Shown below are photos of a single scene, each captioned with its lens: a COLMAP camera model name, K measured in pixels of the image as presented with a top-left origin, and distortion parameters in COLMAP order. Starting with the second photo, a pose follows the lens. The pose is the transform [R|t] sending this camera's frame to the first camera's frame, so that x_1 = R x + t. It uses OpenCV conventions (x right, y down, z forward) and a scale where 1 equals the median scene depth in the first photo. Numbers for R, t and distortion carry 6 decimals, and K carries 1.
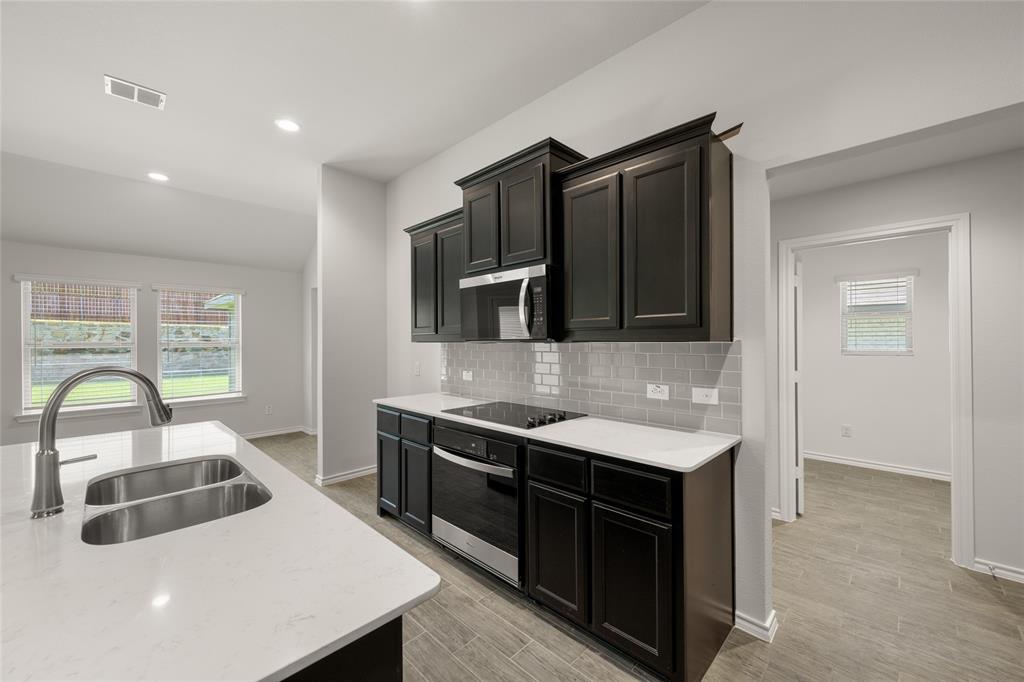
lens RADIAL K [[400.8, 0, 512.0], [0, 400.8, 341.0], [0, 0, 1]] dist [0.000064, -0.000084]
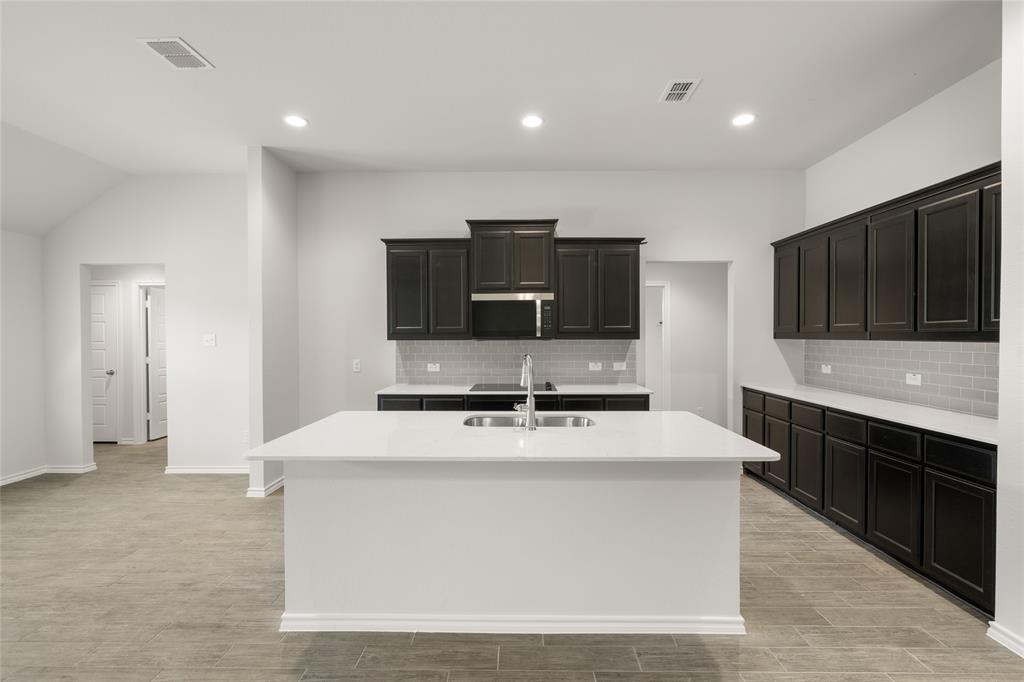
lens RADIAL K [[461.0, 0, 512.0], [0, 461.0, 341.0], [0, 0, 1]] dist [0.004049, 0.000528]
pose [[0.725162, -0.000597, 0.688578, -1.366322], [-0.000097, 1.000000, 0.000969, 0.006821], [-0.688578, -0.000770, 0.725162, -0.274196]]
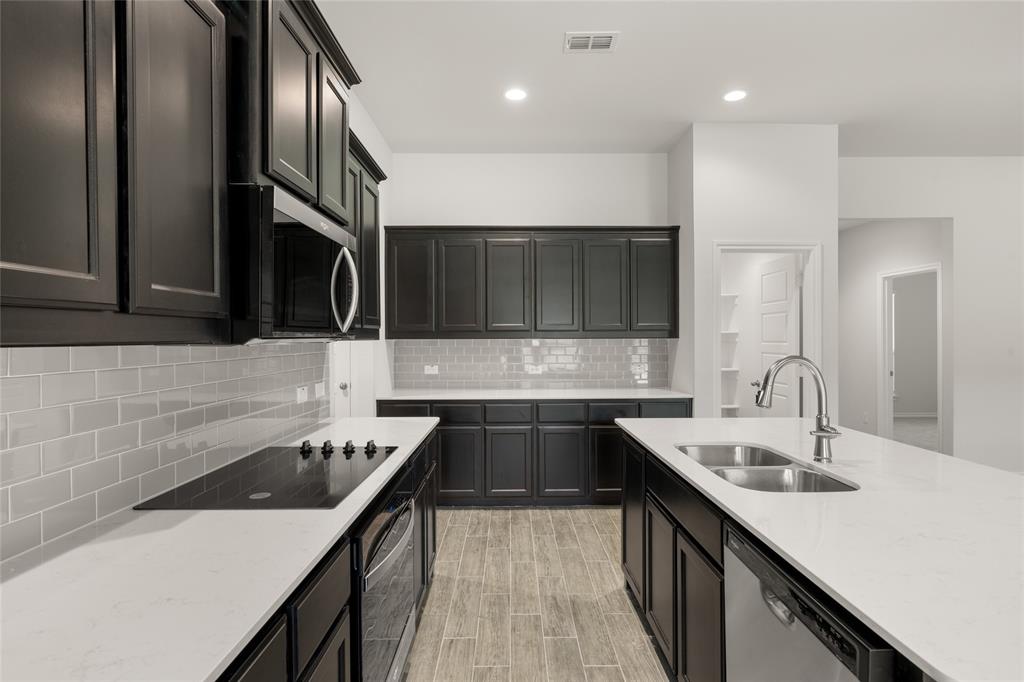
lens RADIAL K [[522.6, 0, 512.0], [0, 522.6, 341.0], [0, 0, 1]] dist [-0.003239, -0.000083]
pose [[-0.703757, 0.010109, 0.710369, -0.832412], [0.018049, 0.999830, 0.003653, 0.005963], [-0.710211, 0.015392, -0.703820, 1.489193]]
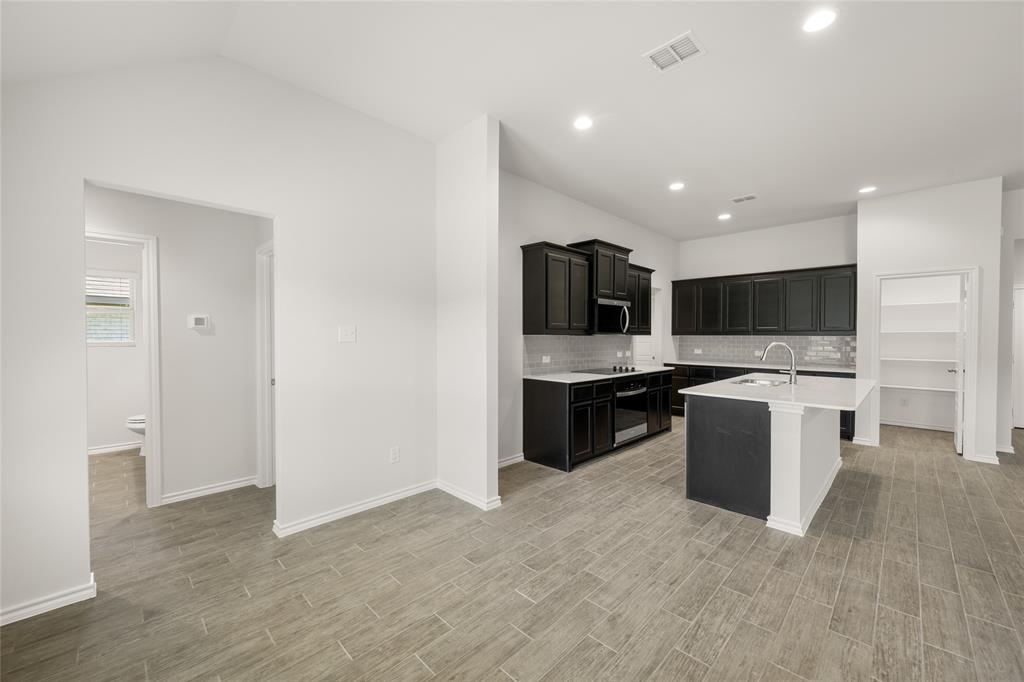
lens RADIAL K [[400.8, 0, 512.0], [0, 400.8, 341.0], [0, 0, 1]] dist [0.000064, -0.000084]
pose [[0.000743, 0.000307, 1.000000, -2.272419], [0.007045, 0.999975, -0.000312, 0.034360], [-0.999975, 0.007045, 0.000740, 1.694651]]
